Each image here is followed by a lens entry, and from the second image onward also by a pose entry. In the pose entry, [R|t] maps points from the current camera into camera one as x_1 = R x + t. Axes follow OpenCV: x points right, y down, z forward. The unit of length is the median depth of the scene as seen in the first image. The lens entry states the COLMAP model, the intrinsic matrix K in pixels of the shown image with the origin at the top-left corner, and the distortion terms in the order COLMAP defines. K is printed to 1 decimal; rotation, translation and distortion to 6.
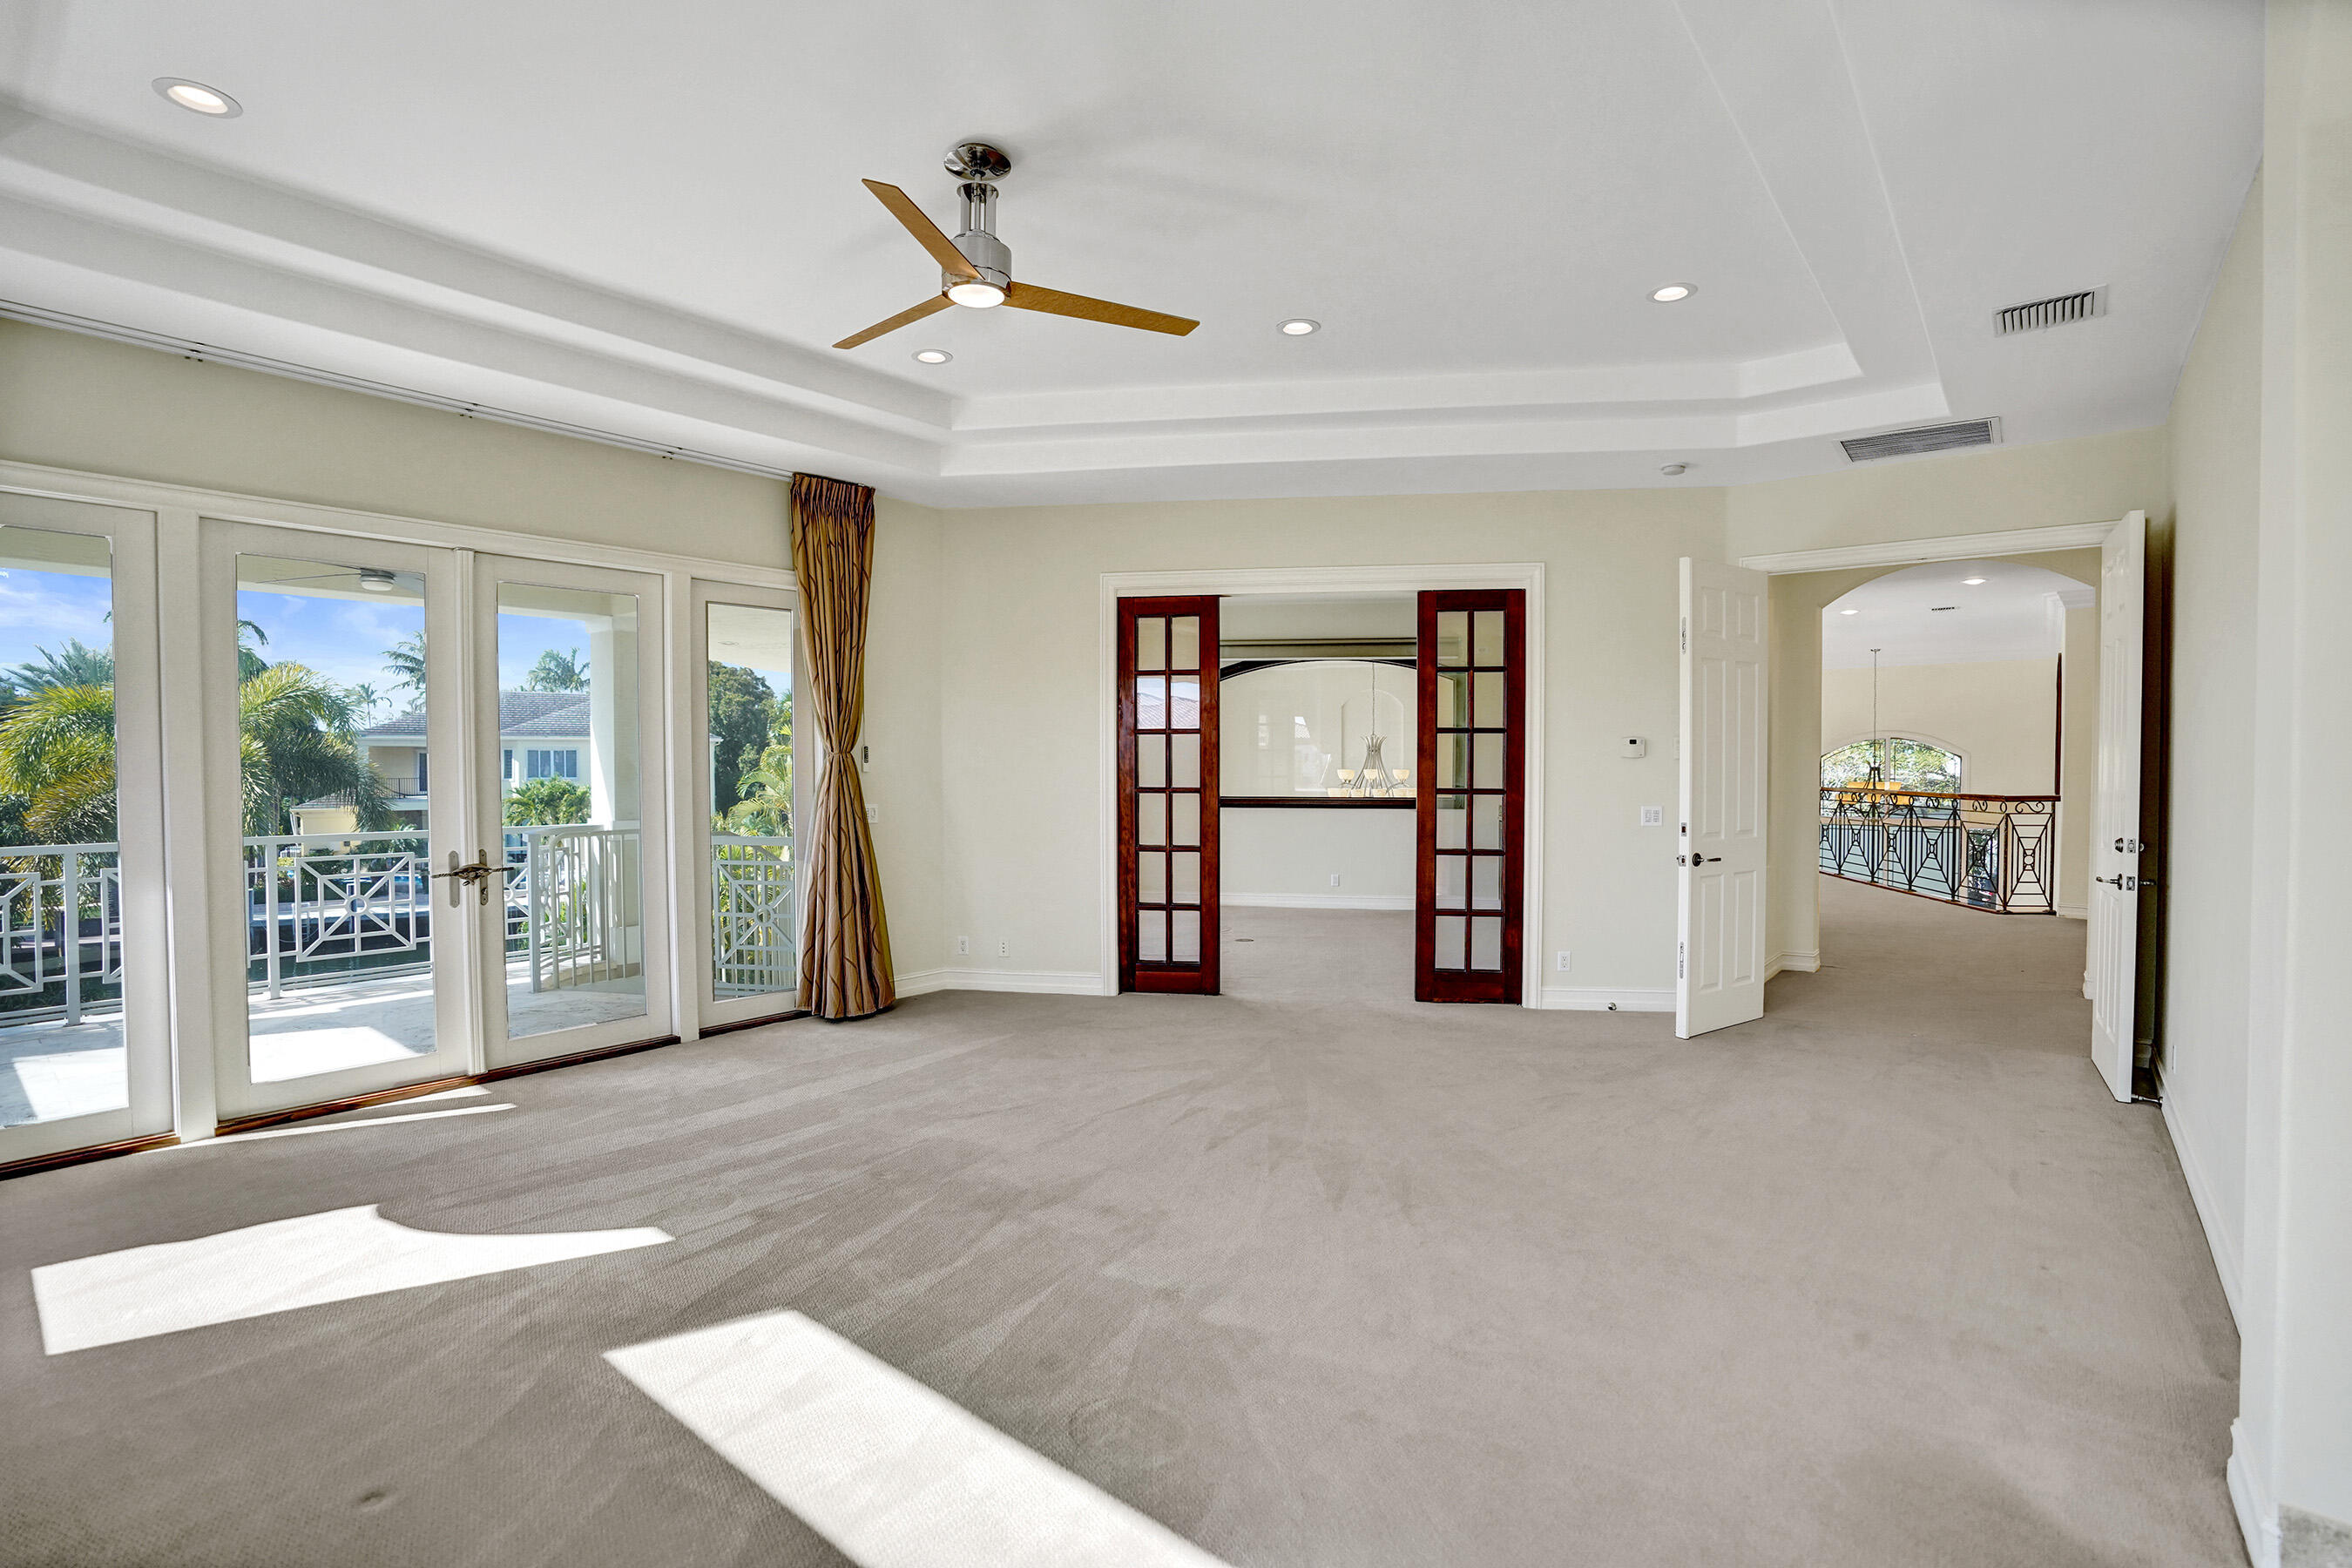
lens RADIAL K [[1091.2, 0, 1166.8], [0, 1091.2, 791.3], [0, 0, 1]] dist [-0.062958, 0.024118]
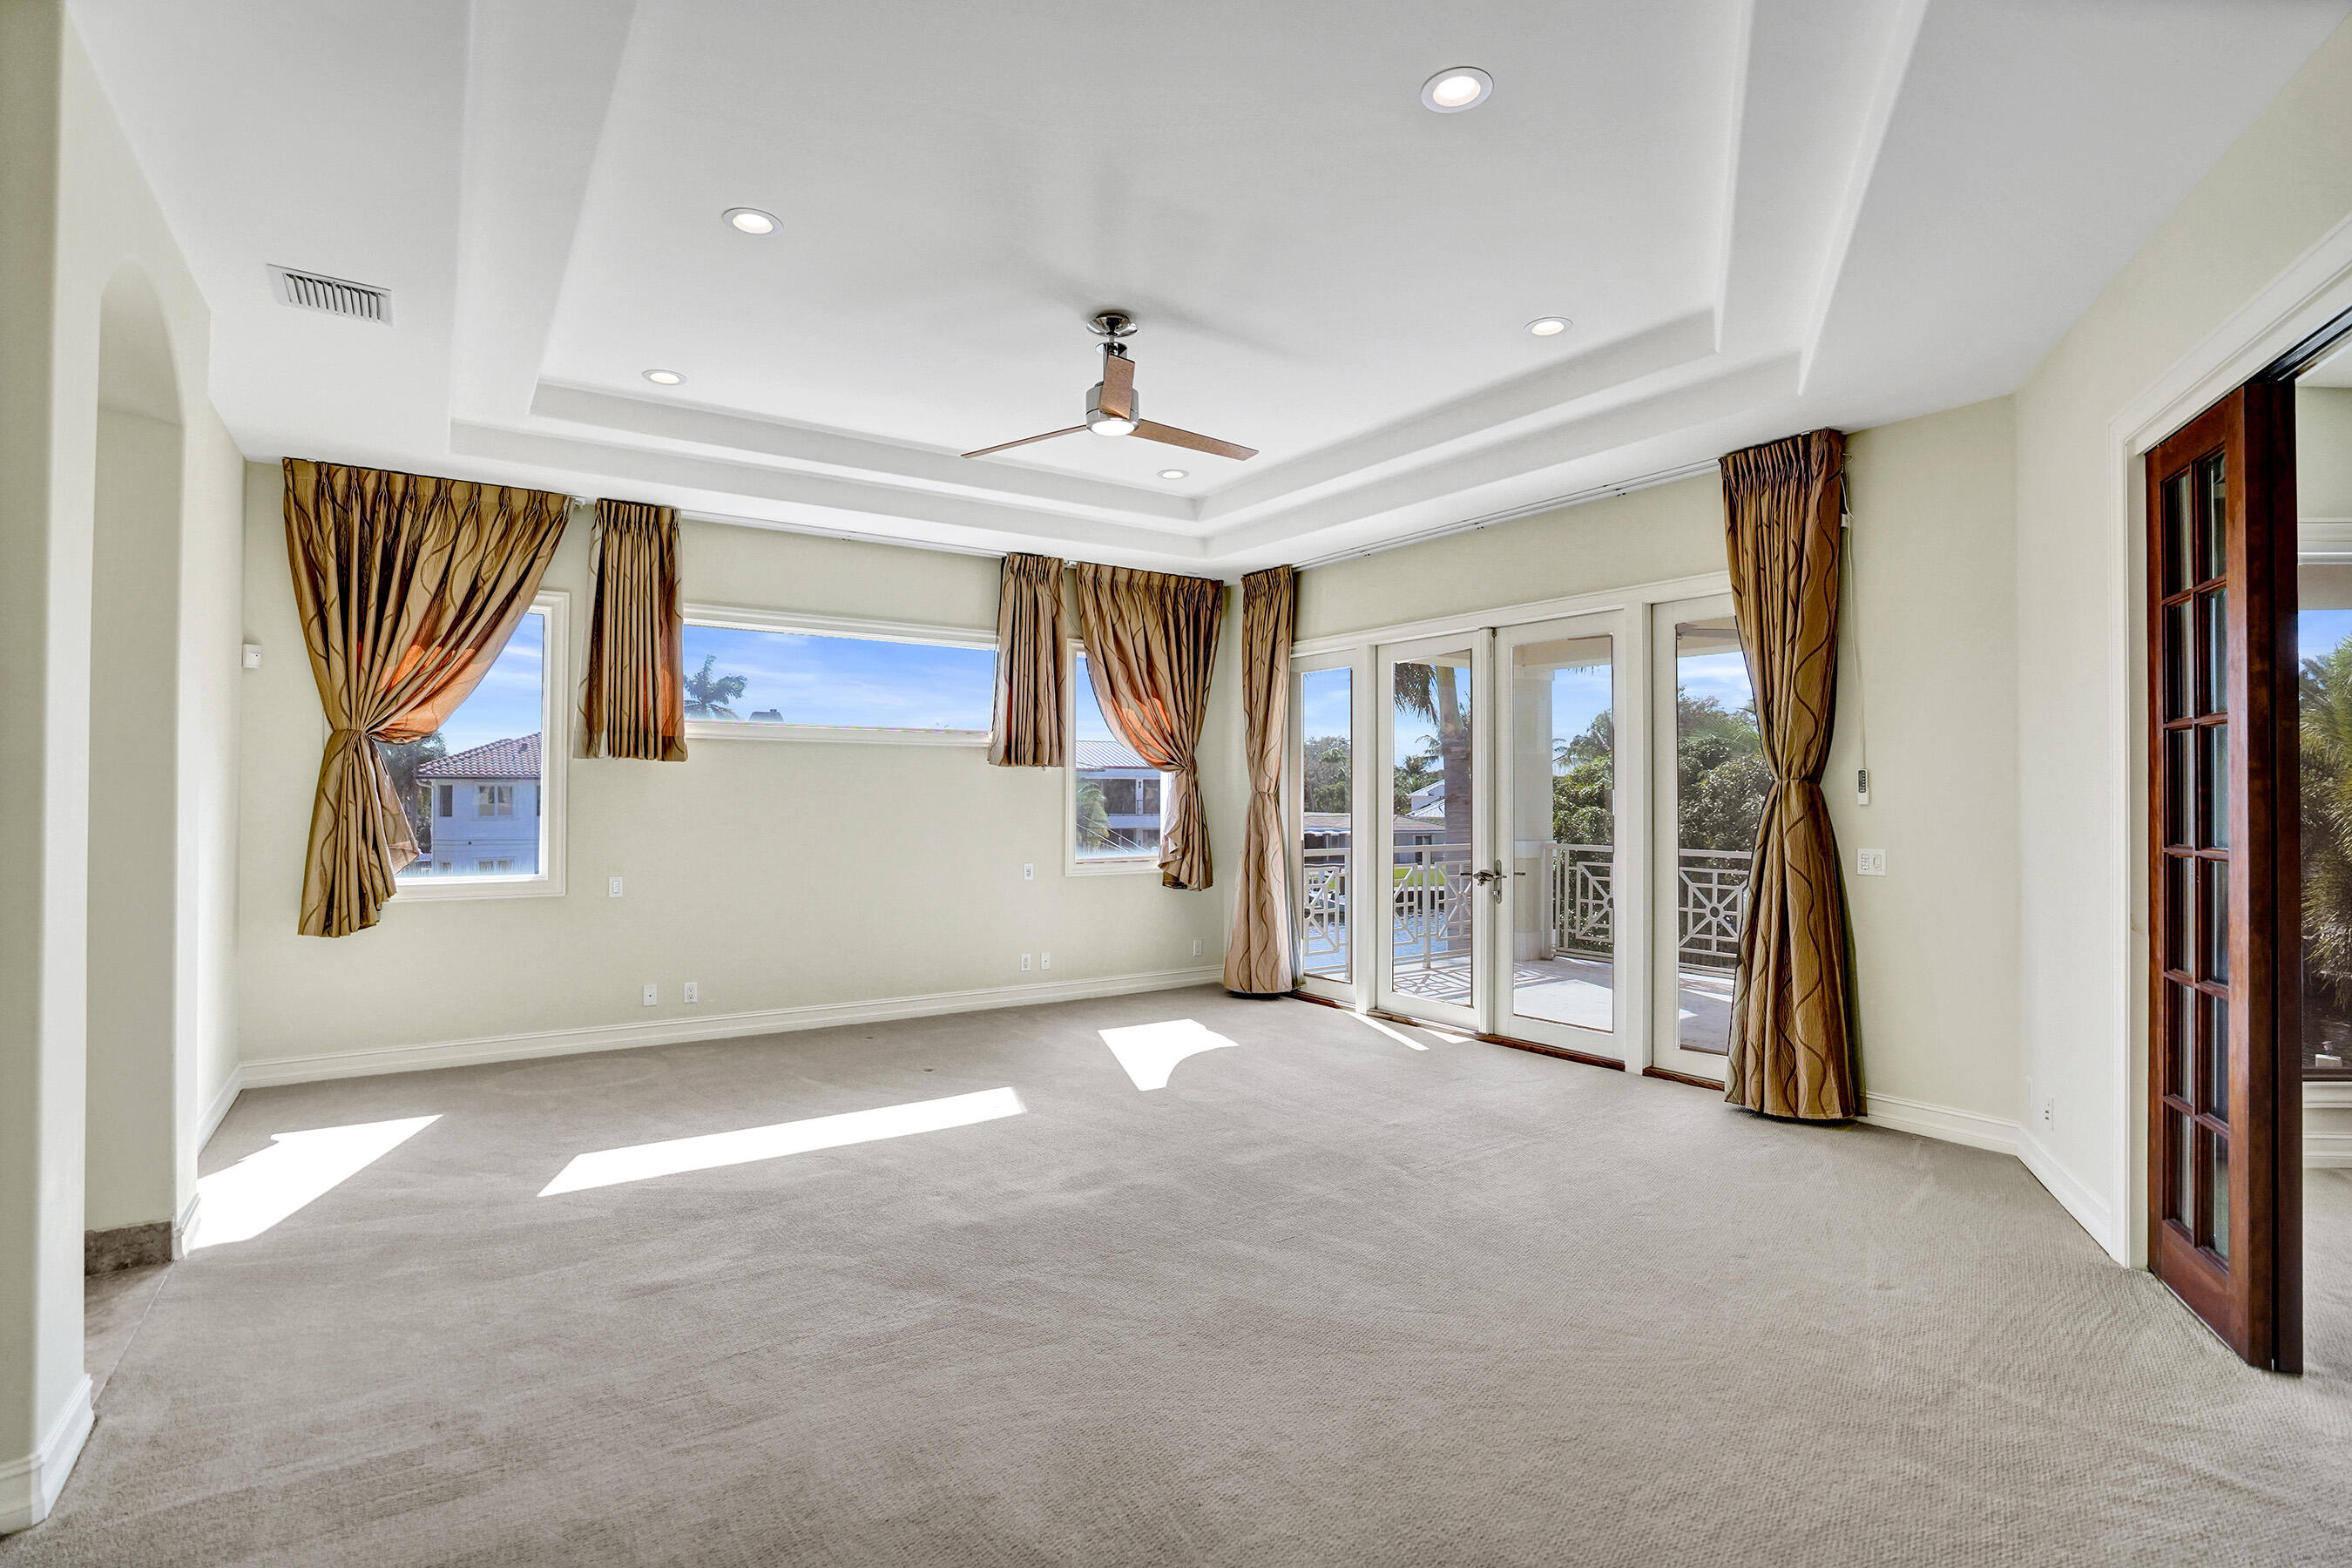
lens RADIAL K [[1091.2, 0, 1166.8], [0, 1091.2, 791.3], [0, 0, 1]] dist [-0.062958, 0.024118]
pose [[-0.263050, 0.004169, -0.964773, 0.572330], [-0.024334, 0.999644, 0.010954, -0.025353], [0.964475, 0.026358, -0.262854, 0.769026]]
